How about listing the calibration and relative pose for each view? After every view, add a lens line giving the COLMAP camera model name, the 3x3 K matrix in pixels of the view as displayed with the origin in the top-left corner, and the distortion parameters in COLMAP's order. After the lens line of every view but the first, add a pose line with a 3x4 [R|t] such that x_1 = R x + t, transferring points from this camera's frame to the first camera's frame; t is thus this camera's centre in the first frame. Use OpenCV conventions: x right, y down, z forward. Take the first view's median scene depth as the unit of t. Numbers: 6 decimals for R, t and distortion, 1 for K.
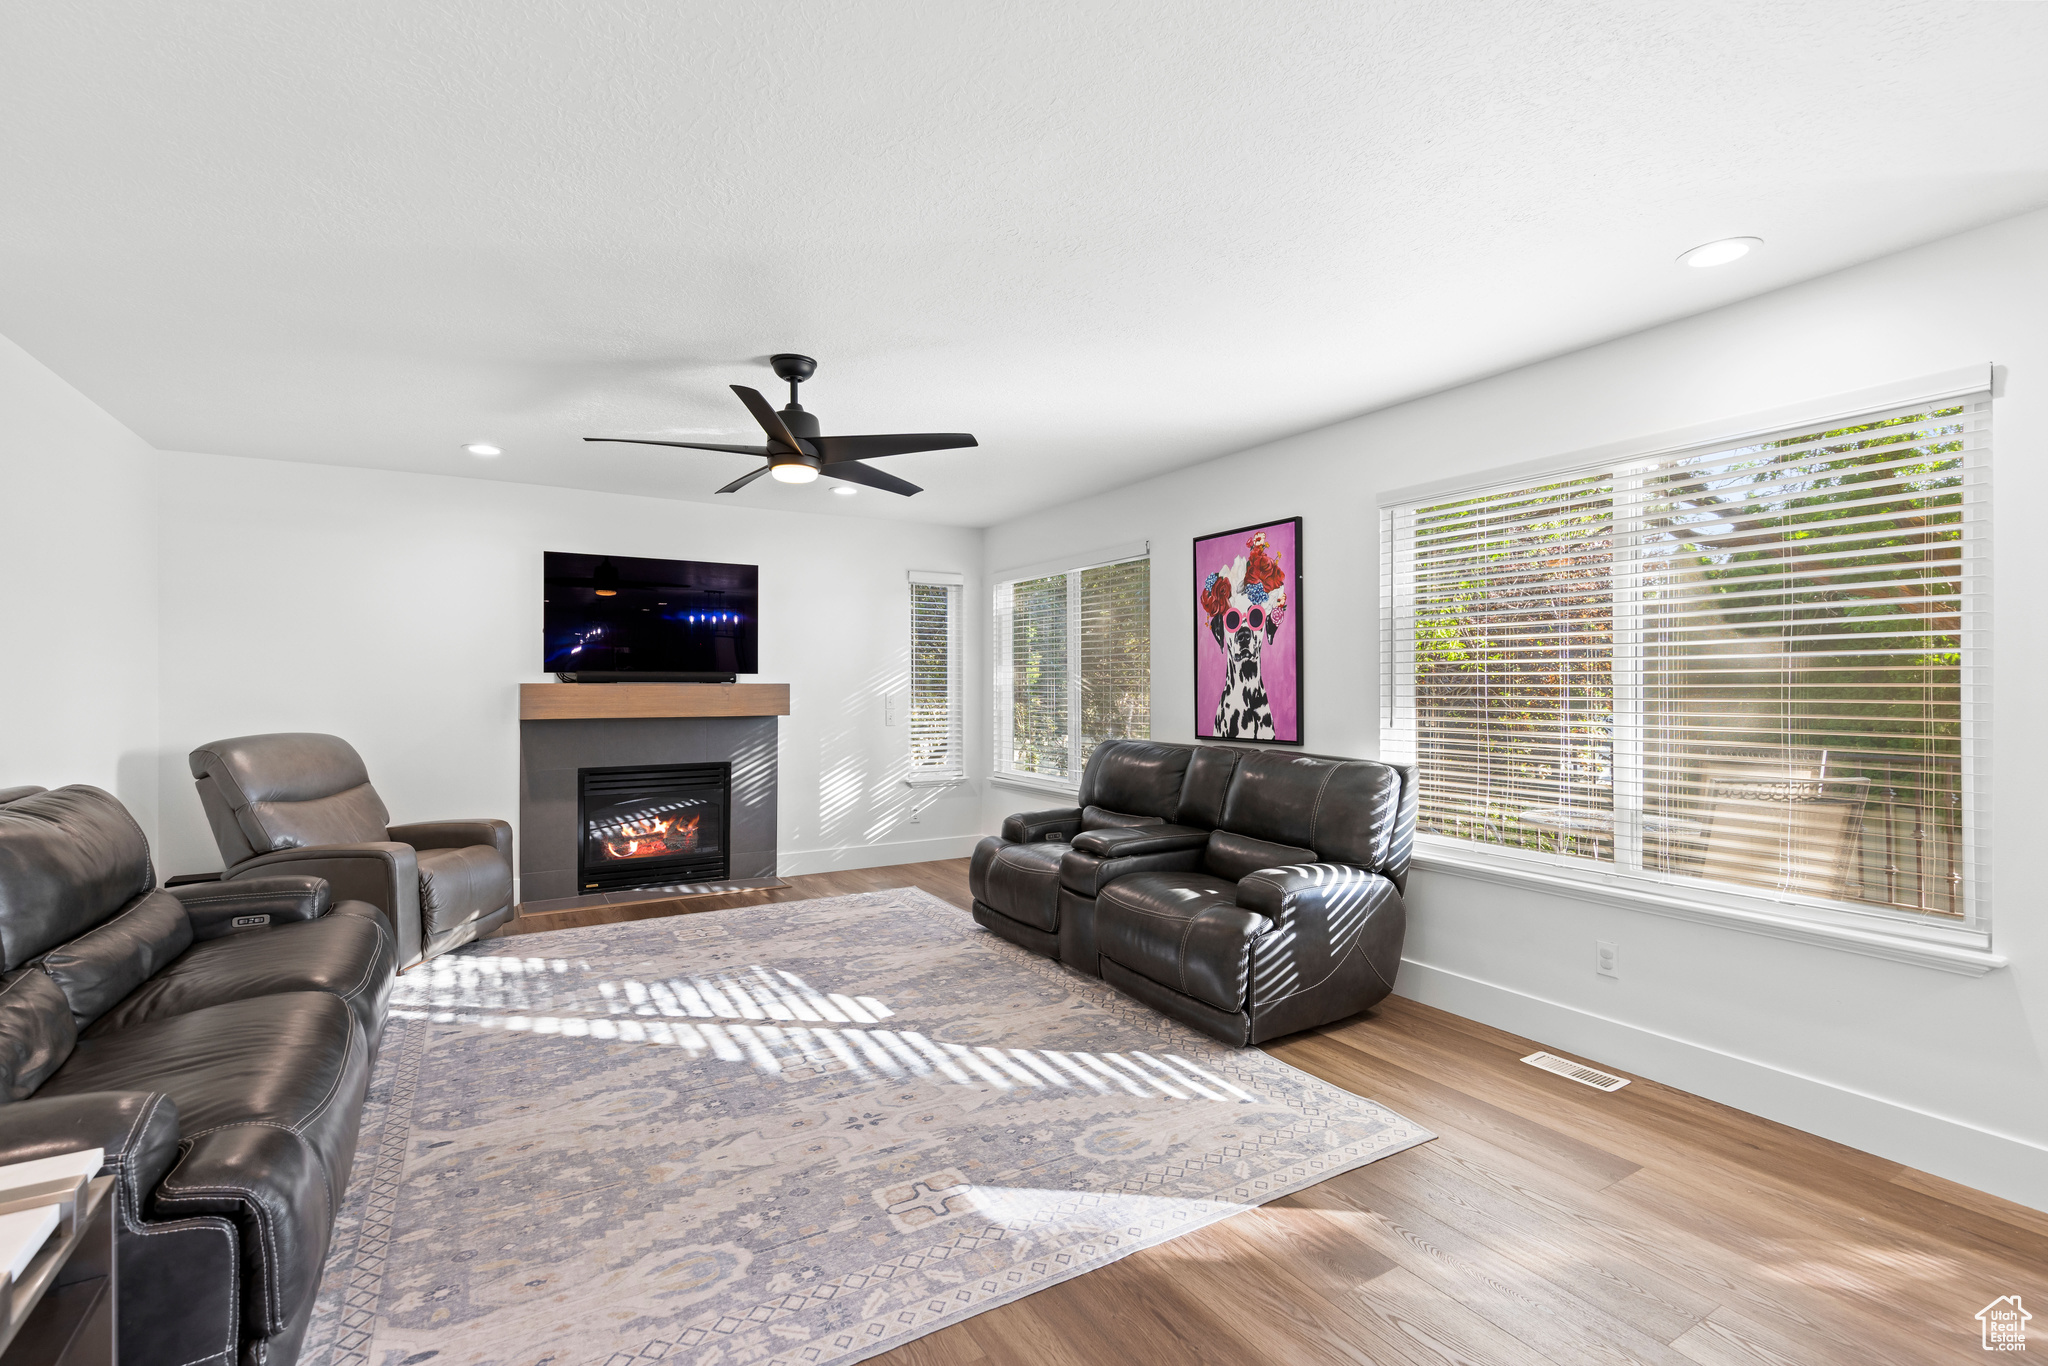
lens RADIAL K [[919.5, 0, 1017.7], [0, 919.5, 685.1], [0, 0, 1]] dist [0.005302, -0.002123]
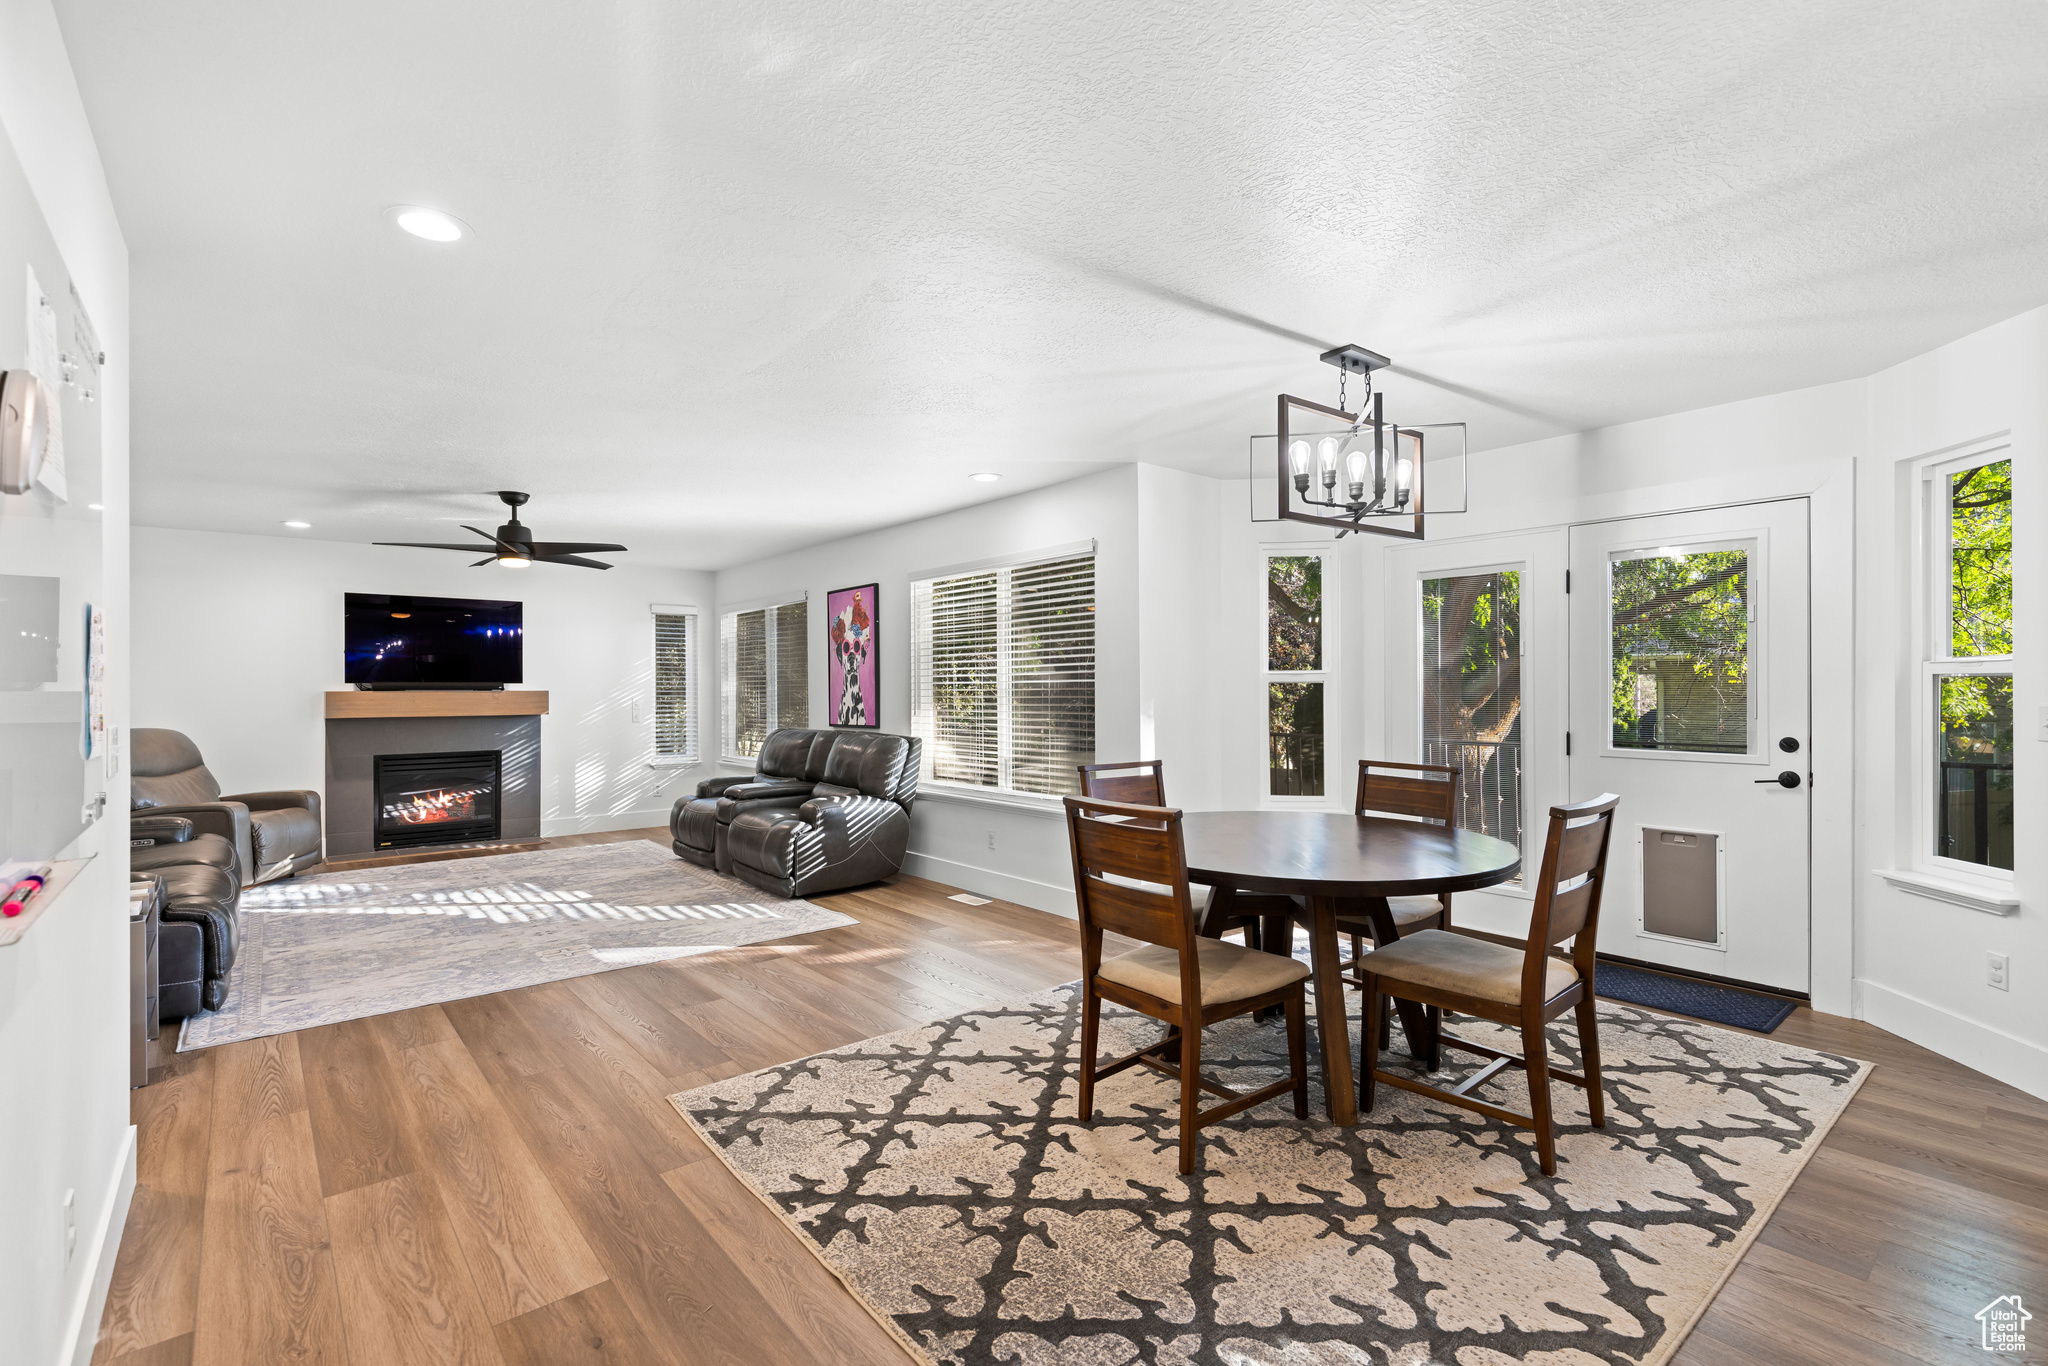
lens RADIAL K [[919.5, 0, 1022.7], [0, 919.5, 690.1], [0, 0, 1]] dist [0.005302, -0.002123]
pose [[0.986966, -0.004726, 0.160863, 0.297724], [0.004774, 0.999989, 0.000088, 0.001249], [-0.160861, 0.000681, 0.986977, -0.591544]]
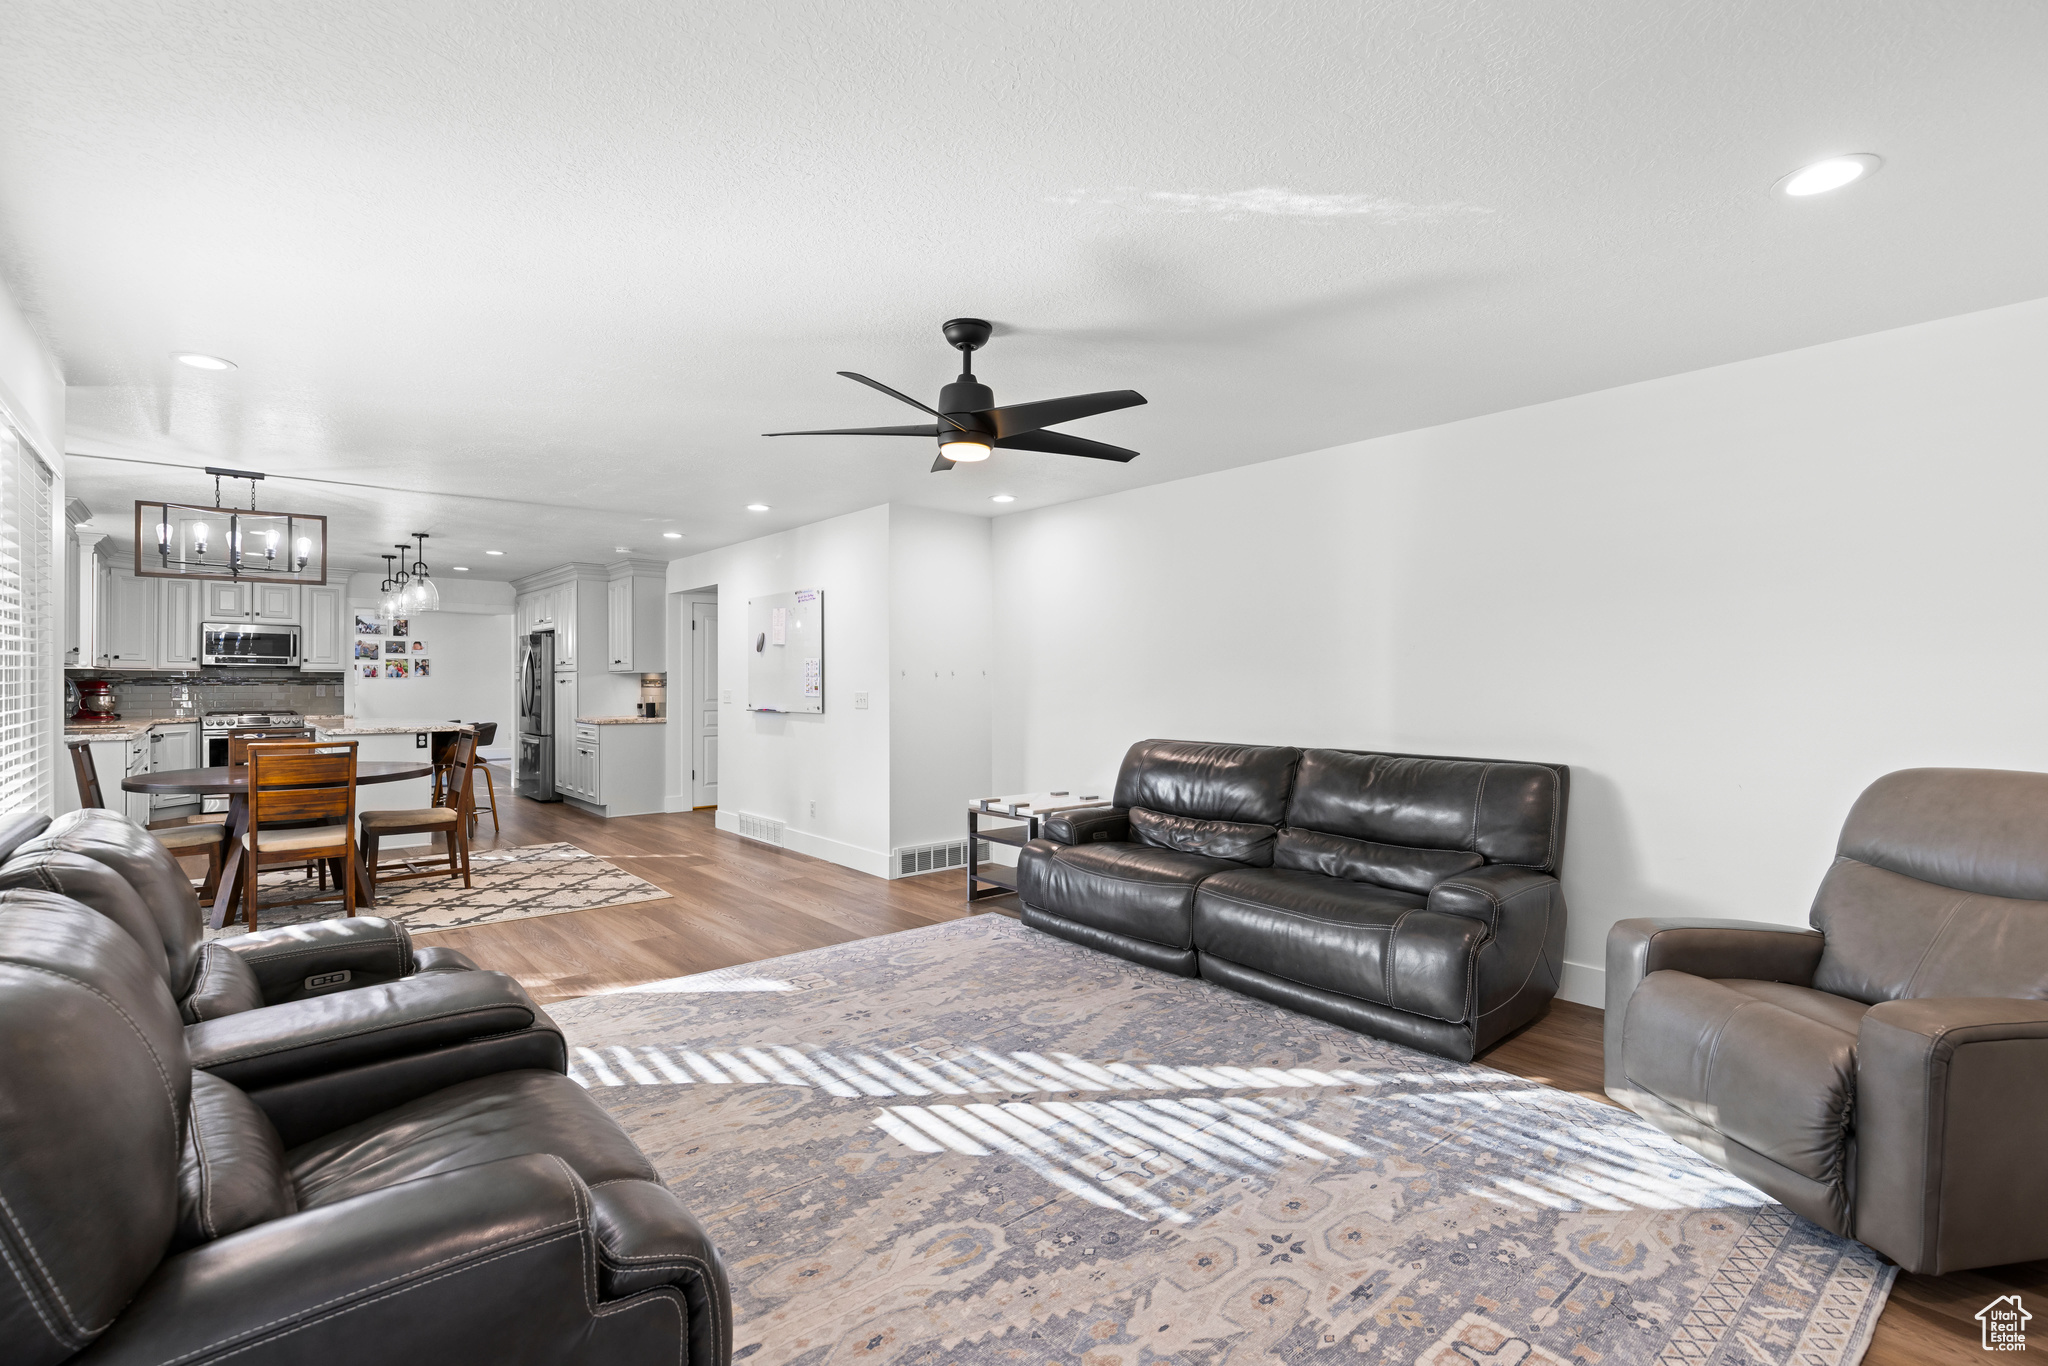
lens RADIAL K [[919.5, 0, 1018.0], [0, 919.5, 682.9], [0, 0, 1]] dist [0.005302, -0.002123]
pose [[-0.984173, -0.001658, -0.177204, -0.100751], [-0.002693, 0.999981, 0.005601, -0.004467], [0.177192, 0.005990, -0.984158, 1.477427]]
